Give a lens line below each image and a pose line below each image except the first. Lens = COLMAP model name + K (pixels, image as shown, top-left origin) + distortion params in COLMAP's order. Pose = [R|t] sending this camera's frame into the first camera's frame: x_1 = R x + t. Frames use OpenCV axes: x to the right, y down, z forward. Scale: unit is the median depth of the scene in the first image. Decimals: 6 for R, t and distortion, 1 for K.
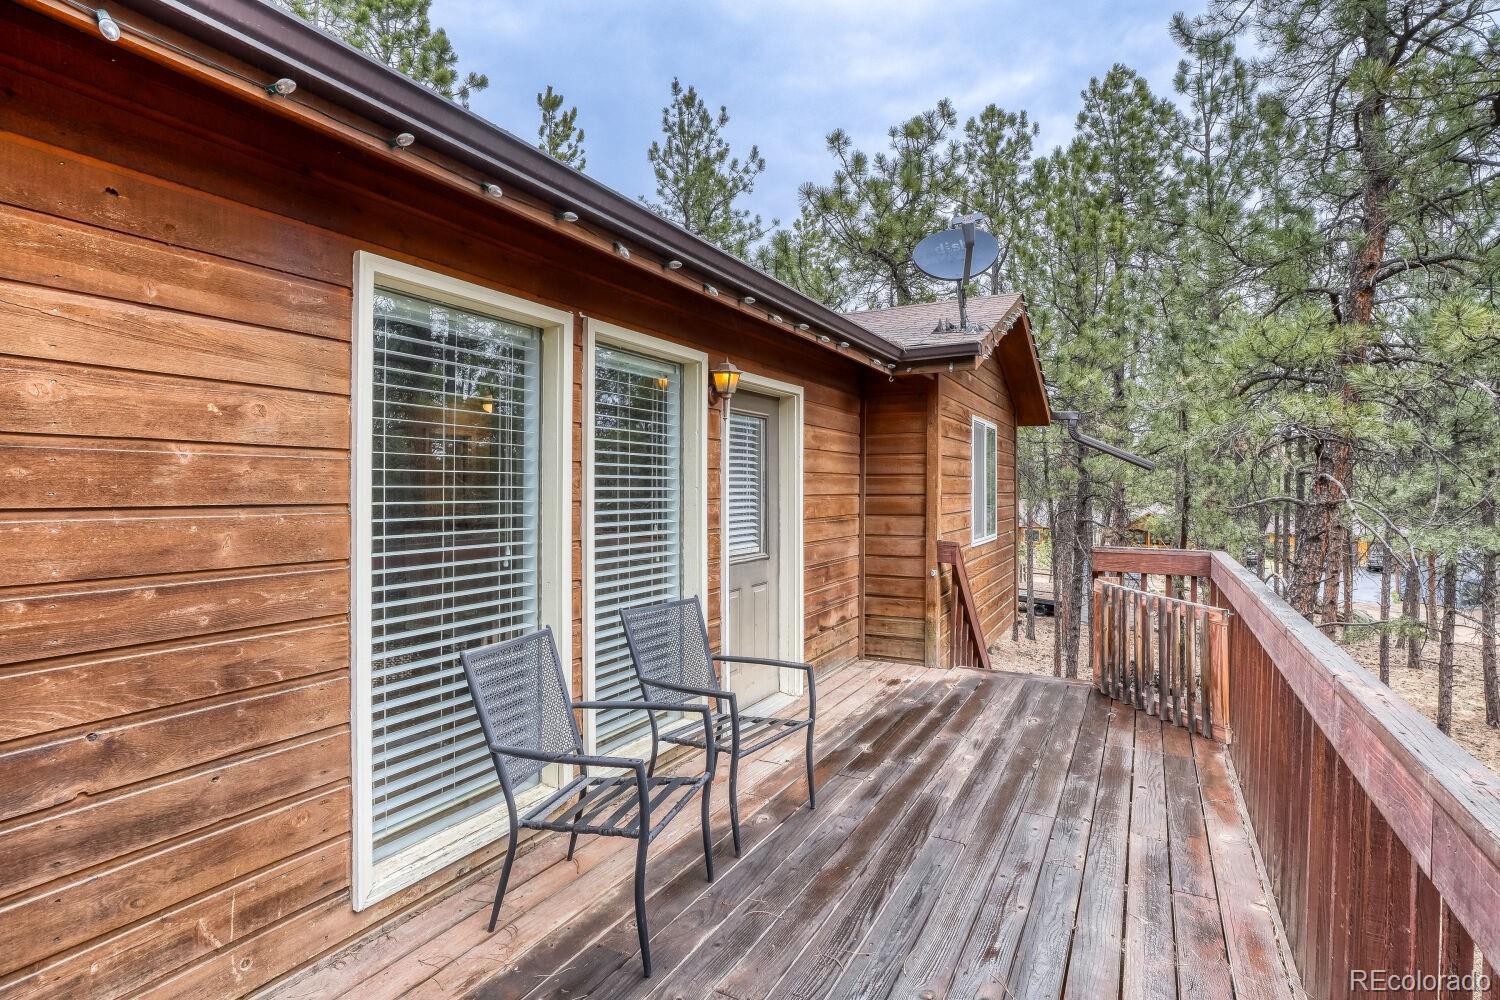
lens RADIAL K [[740.4, 0, 749.6], [0, 740.4, 499.9], [0, 0, 1]] dist [-0.020696, -0.000843]
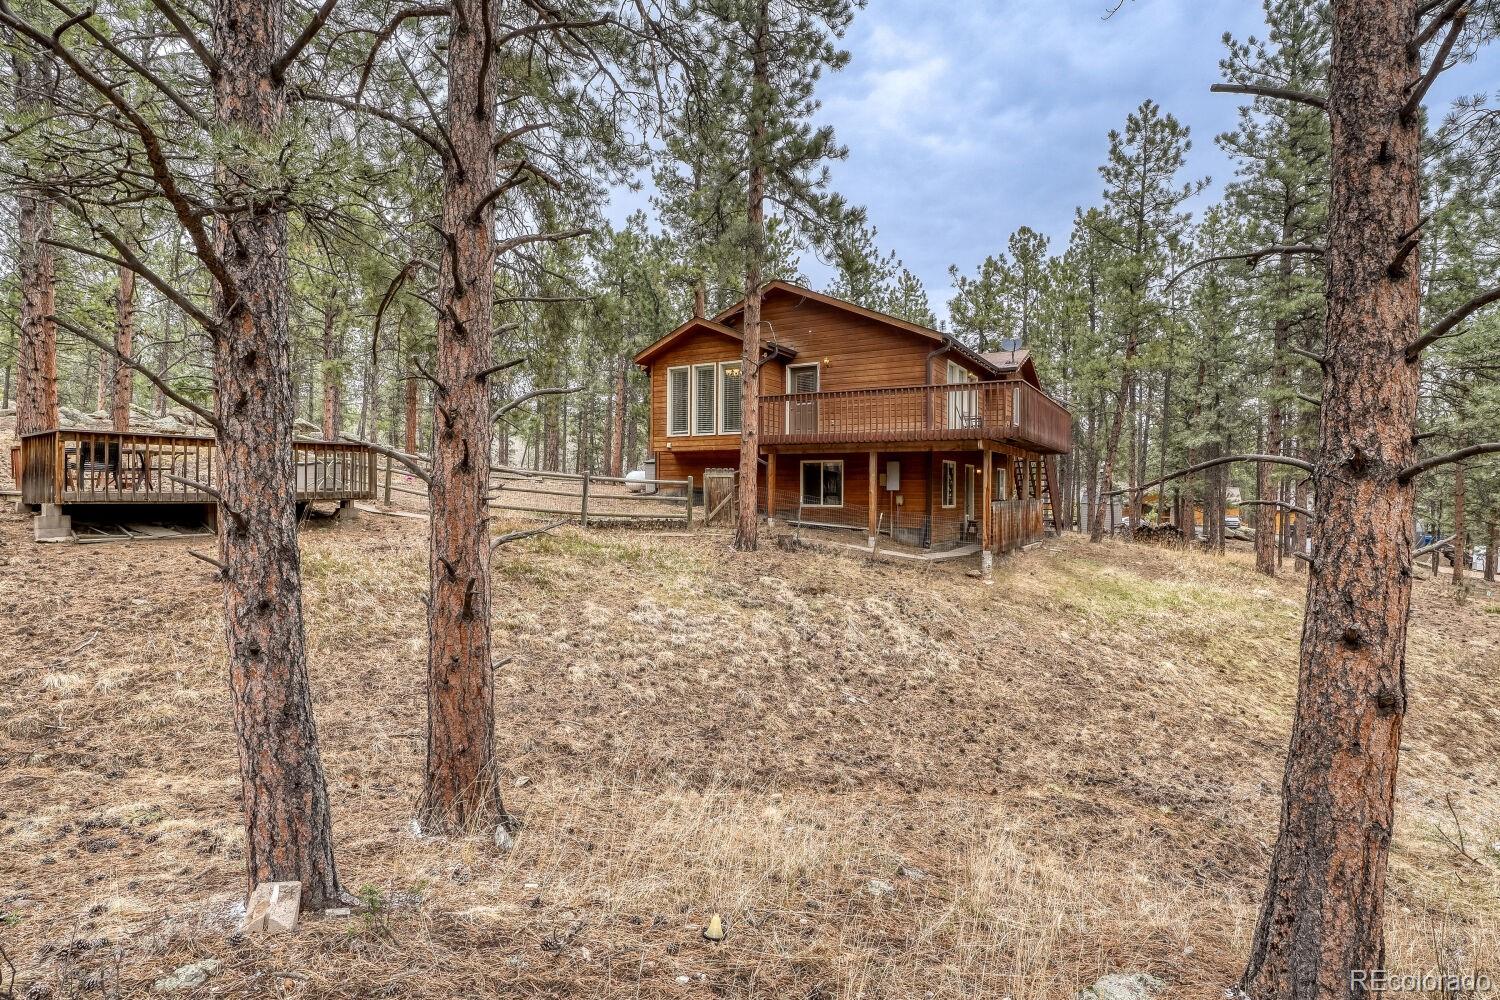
lens RADIAL K [[740.4, 0, 750.3], [0, 740.4, 496.5], [0, 0, 1]] dist [-0.020696, -0.000843]
pose [[0.999044, 0.004802, -0.043462, -0.327827], [-0.004969, 0.999981, -0.003721, 0.175957], [0.043444, 0.003934, 0.999048, -1.046581]]
